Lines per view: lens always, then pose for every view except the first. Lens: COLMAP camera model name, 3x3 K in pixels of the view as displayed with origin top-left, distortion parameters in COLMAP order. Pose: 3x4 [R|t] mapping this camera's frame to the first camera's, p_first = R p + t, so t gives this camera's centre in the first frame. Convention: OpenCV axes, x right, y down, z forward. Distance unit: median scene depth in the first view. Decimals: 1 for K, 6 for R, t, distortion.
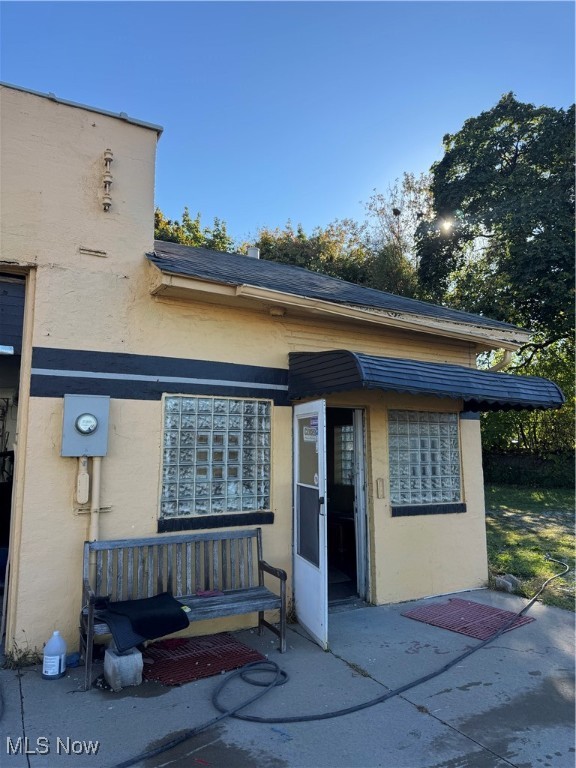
lens RADIAL K [[542.9, 0, 288.0], [0, 542.9, 377.7], [0, 0, 1]] dist [0.063768, -0.081993]
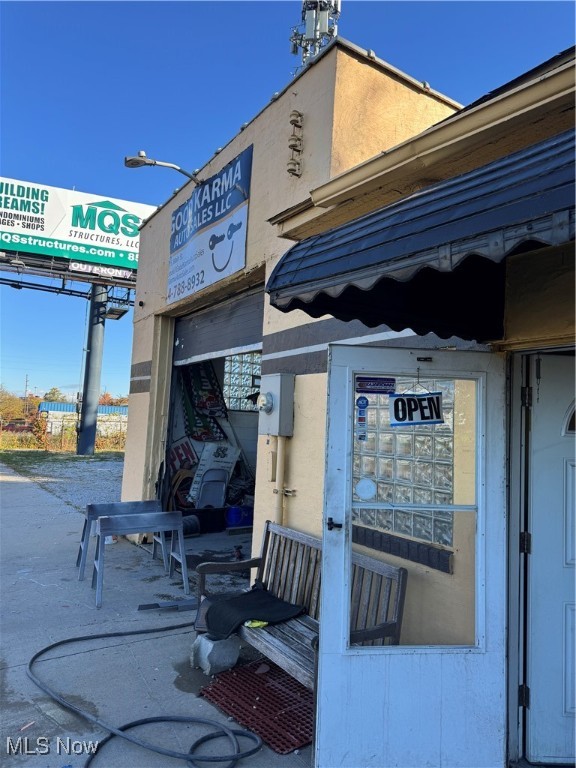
lens RADIAL K [[543.1, 0, 288.0], [0, 543.1, 384.0], [0, 0, 1]] dist [0.042976, -0.038113]
pose [[0.066181, -0.080147, -0.994584, 0.620633], [0.088955, 0.993274, -0.074122, 0.126893], [0.993835, -0.083567, 0.072866, 0.969195]]
